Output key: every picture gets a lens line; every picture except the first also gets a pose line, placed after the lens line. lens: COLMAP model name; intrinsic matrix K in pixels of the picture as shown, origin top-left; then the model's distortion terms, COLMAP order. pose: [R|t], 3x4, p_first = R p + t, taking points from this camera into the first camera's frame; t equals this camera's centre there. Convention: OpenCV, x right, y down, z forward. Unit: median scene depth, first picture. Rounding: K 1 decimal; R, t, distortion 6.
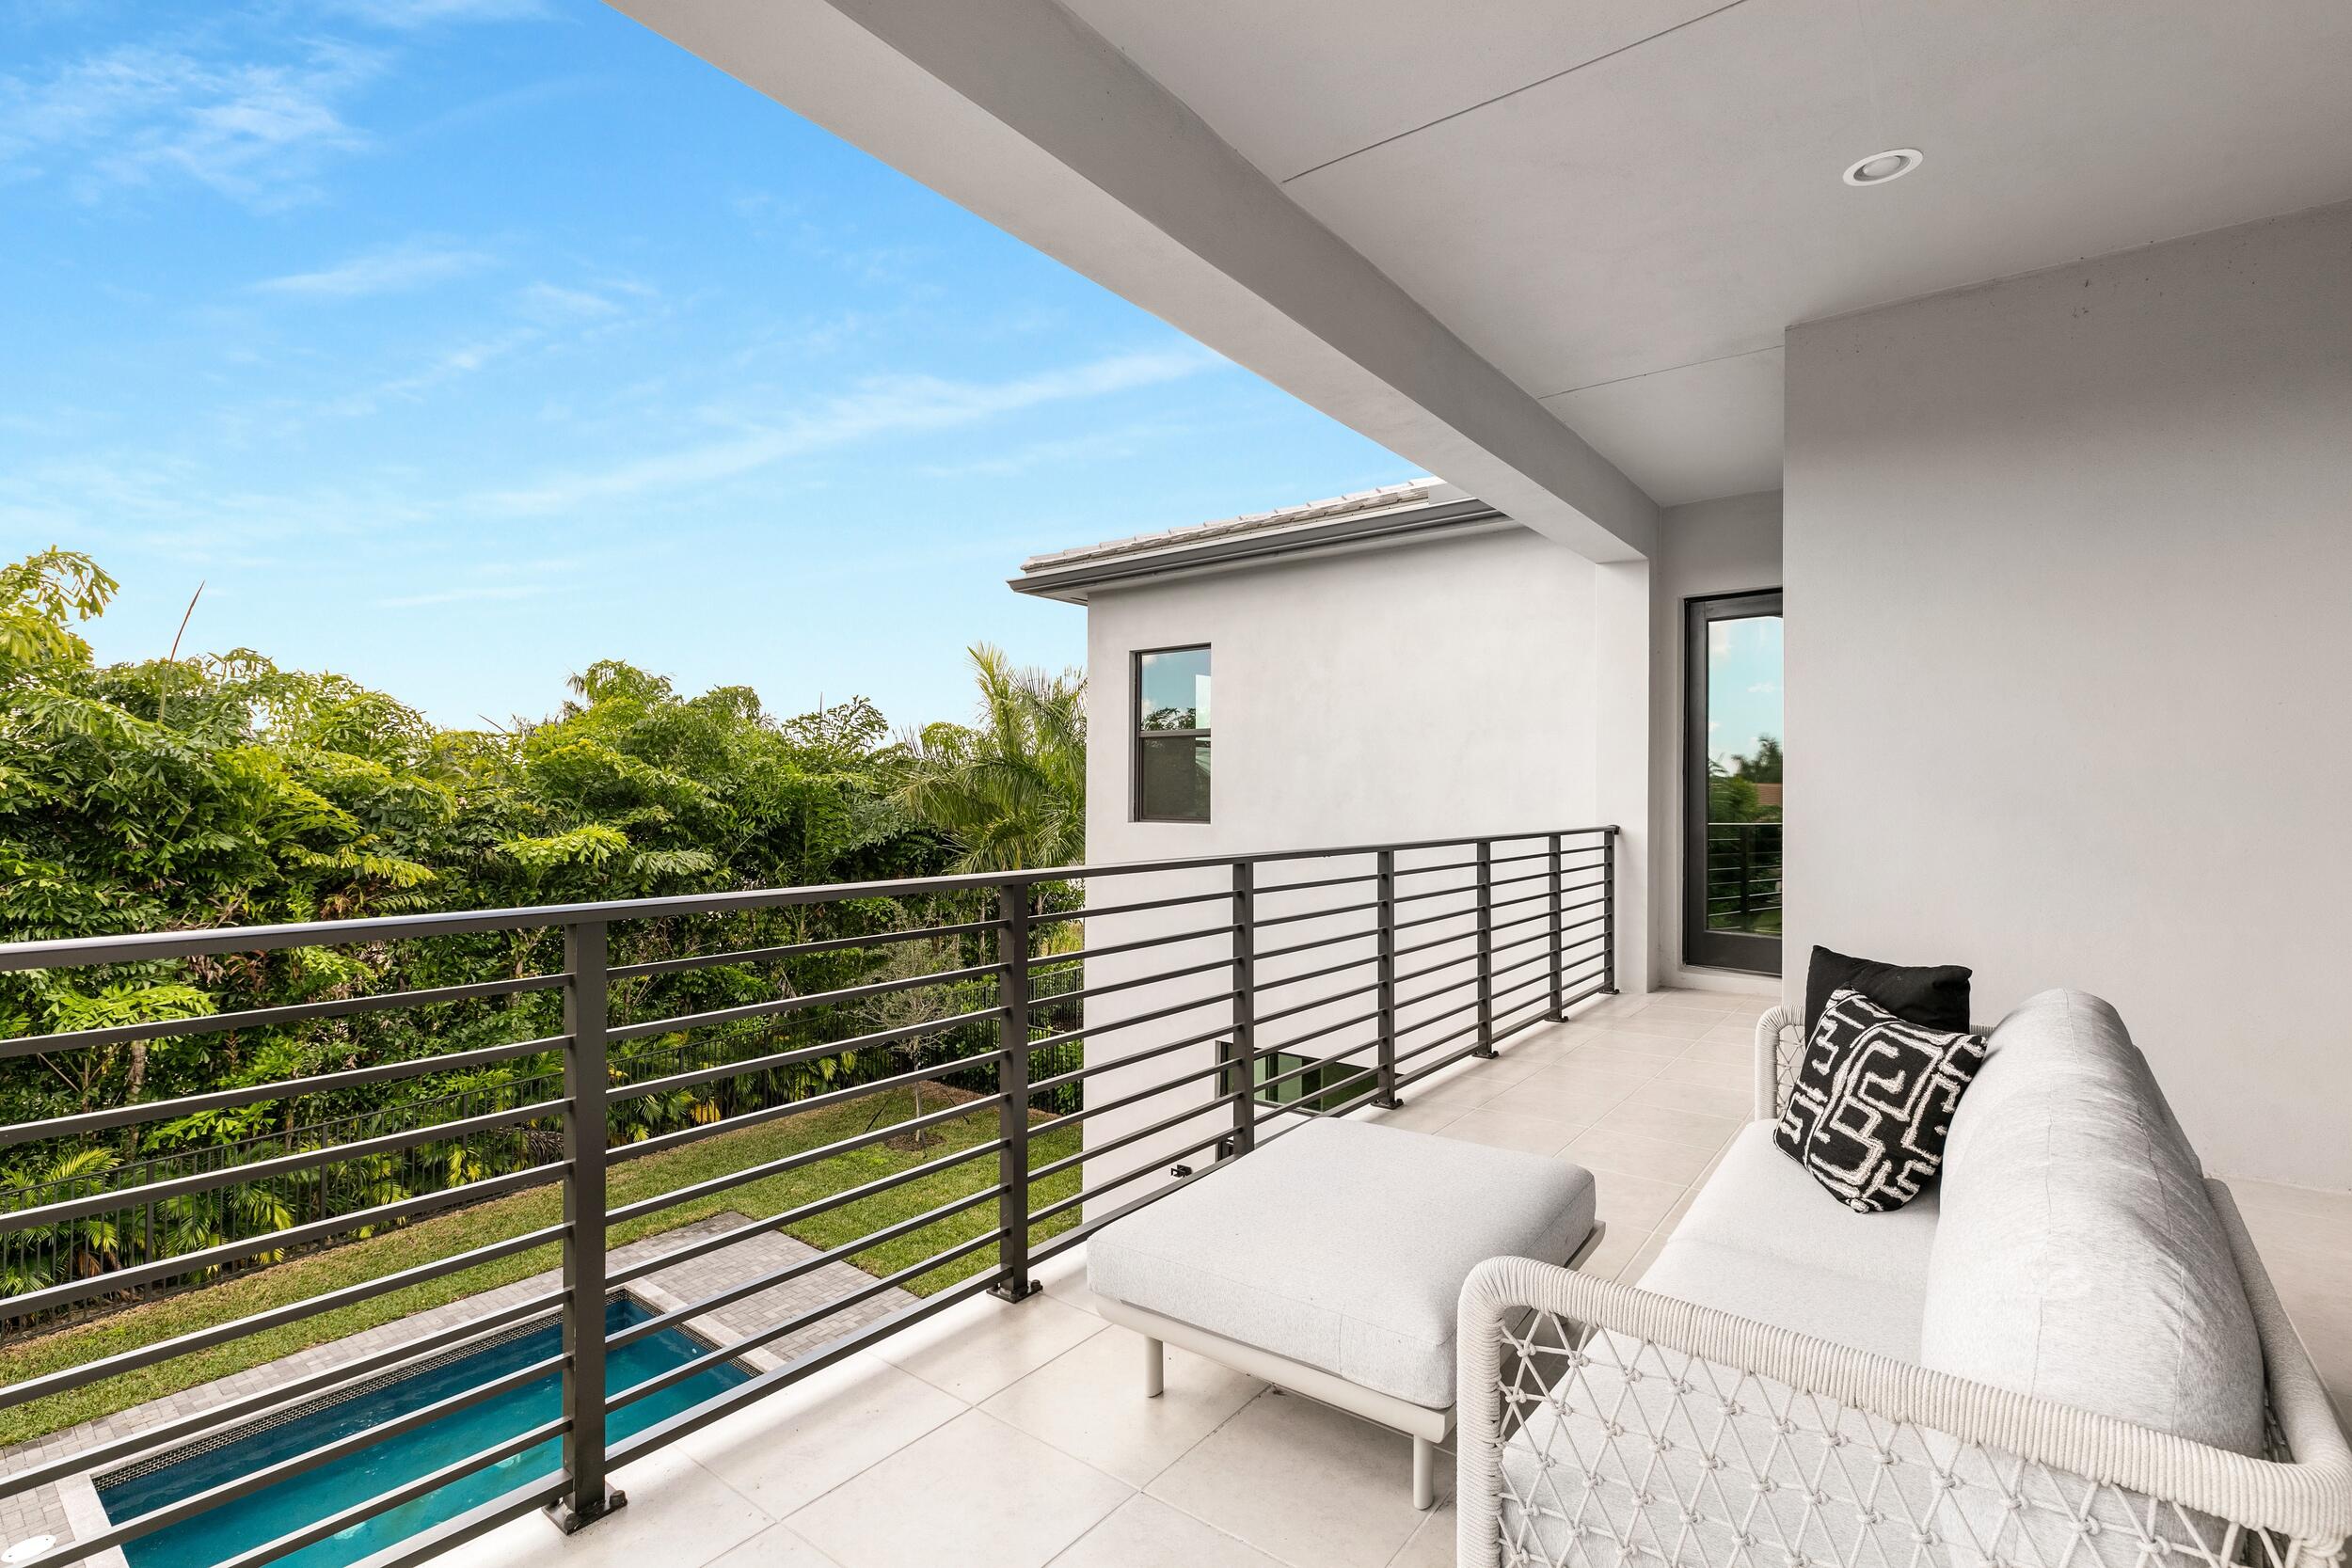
lens RADIAL K [[1068.7, 0, 1183.2], [0, 1068.7, 782.2], [0, 0, 1]] dist [0.003152, 0.000378]
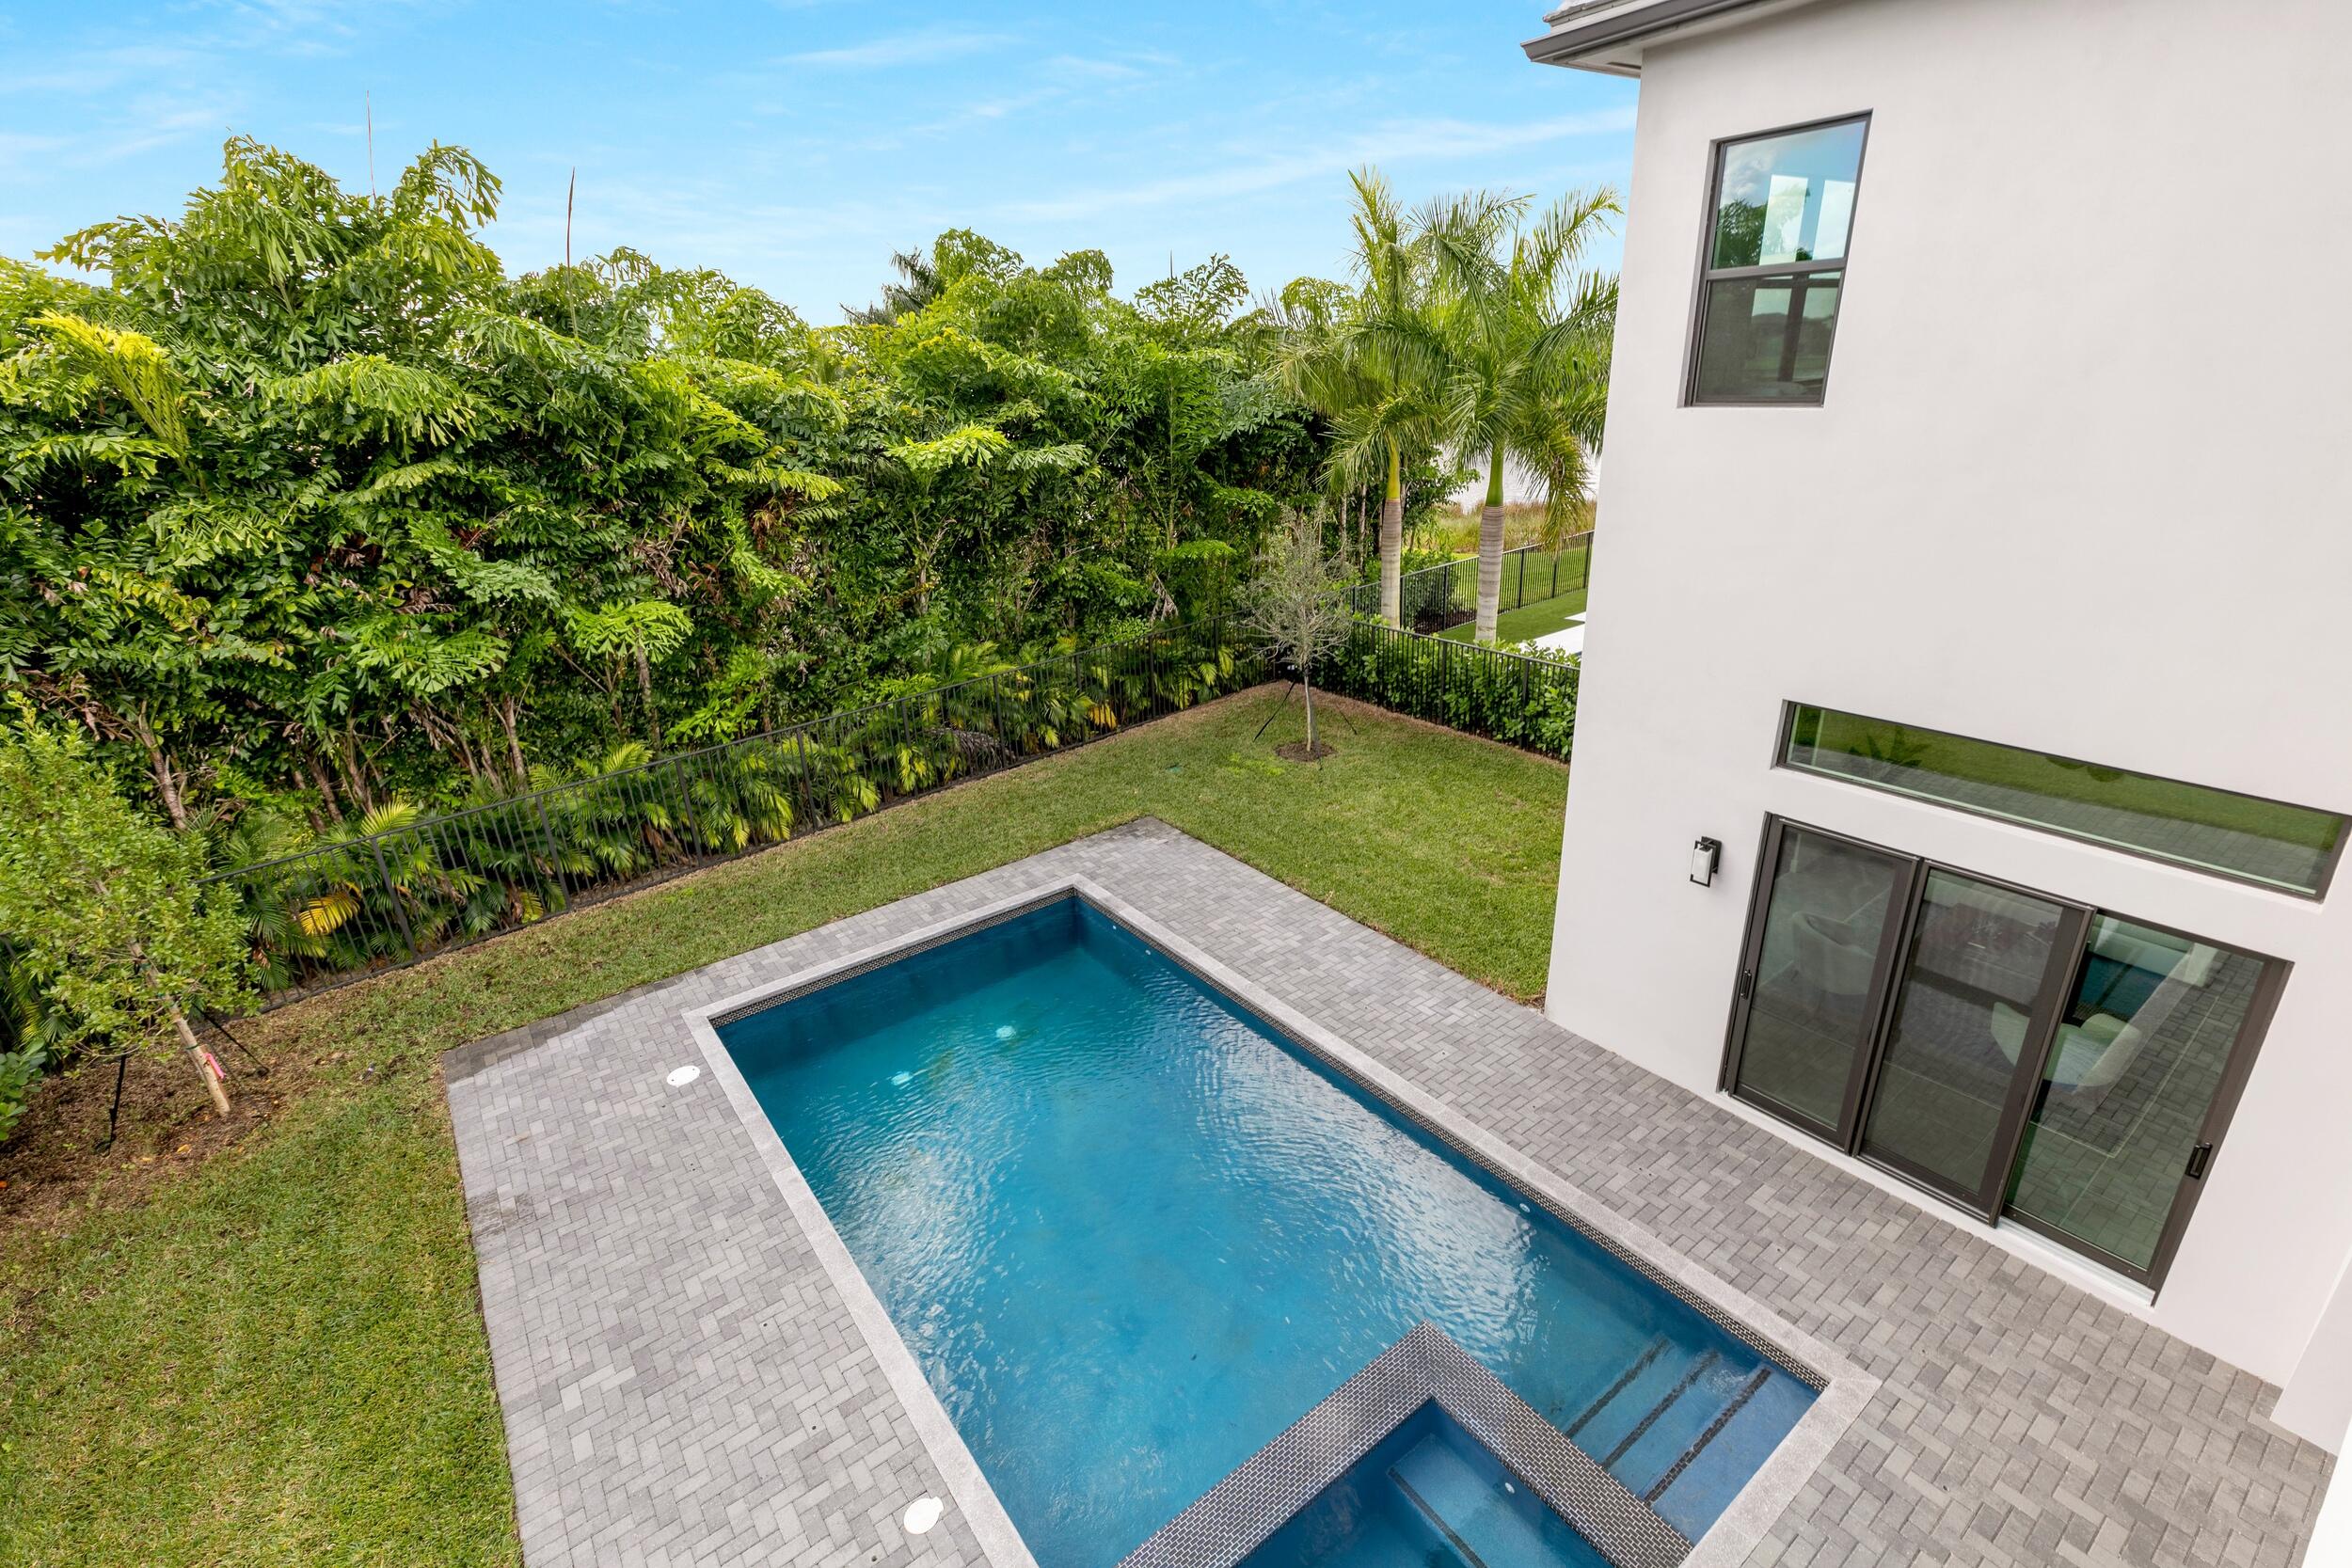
lens RADIAL K [[1068.7, 0, 1189.3], [0, 1068.7, 790.4], [0, 0, 1]] dist [0.003152, 0.000378]
pose [[0.963407, 0.052626, -0.262826, -0.111734], [0.052918, 0.923895, 0.378969, -0.011314], [0.262767, -0.379010, 0.887302, 0.099621]]
